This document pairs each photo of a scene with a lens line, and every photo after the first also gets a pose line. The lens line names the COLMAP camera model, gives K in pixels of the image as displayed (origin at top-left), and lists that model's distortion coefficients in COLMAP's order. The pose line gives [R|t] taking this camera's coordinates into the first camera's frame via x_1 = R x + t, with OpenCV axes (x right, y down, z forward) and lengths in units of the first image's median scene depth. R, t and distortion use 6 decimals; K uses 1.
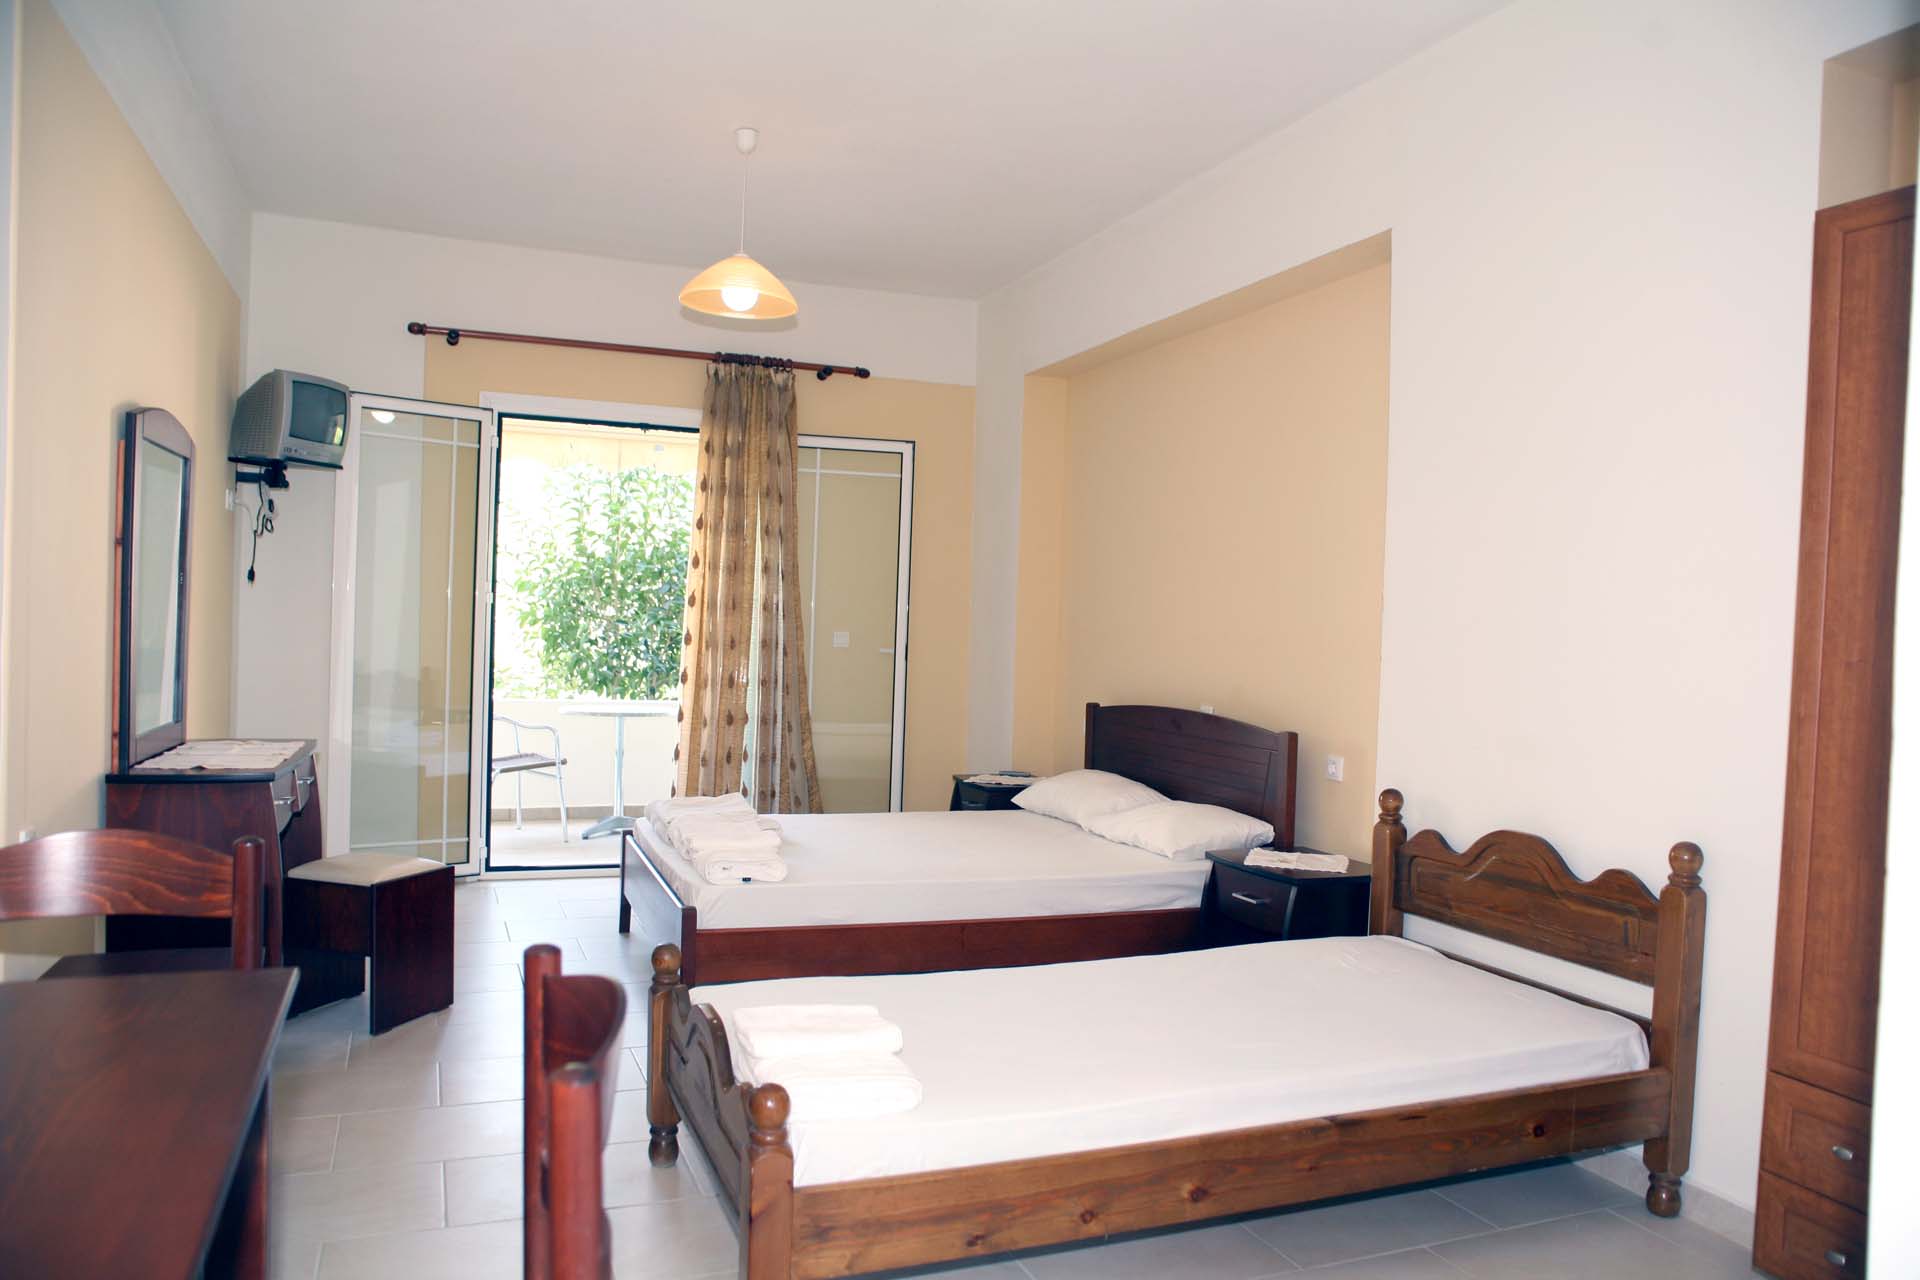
lens RADIAL K [[1328.3, 0, 956.3], [0, 1328.3, 651.8], [0, 0, 1]] dist [-0.092384, 0.067046]
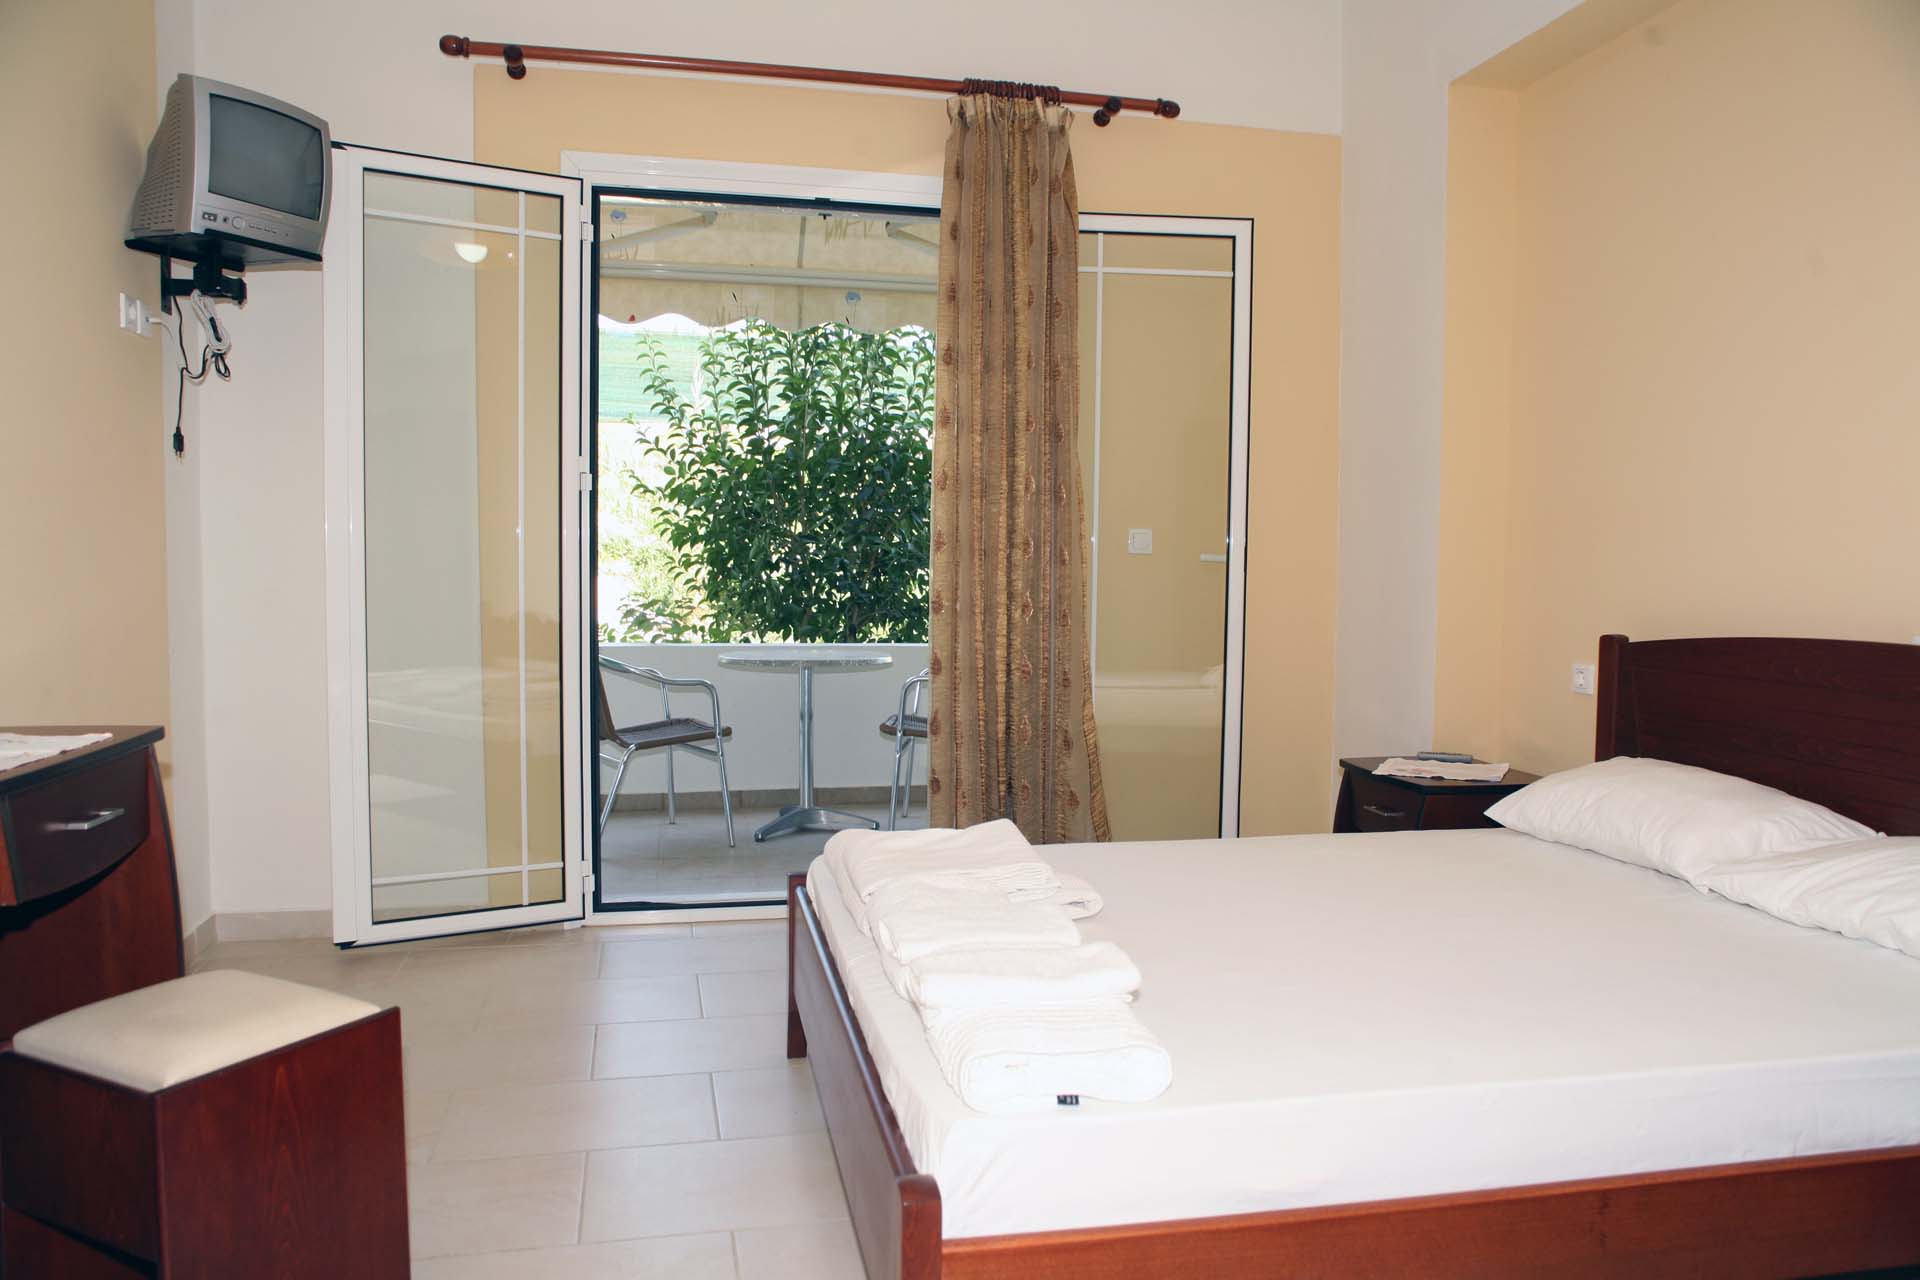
lens RADIAL K [[1328.3, 0, 956.3], [0, 1328.3, 651.8], [0, 0, 1]] dist [-0.092384, 0.067046]
pose [[0.987800, -0.011565, -0.155300, -0.060678], [0.018272, 0.998958, 0.041825, 0.012344], [0.154654, -0.044153, 0.986982, 0.292145]]
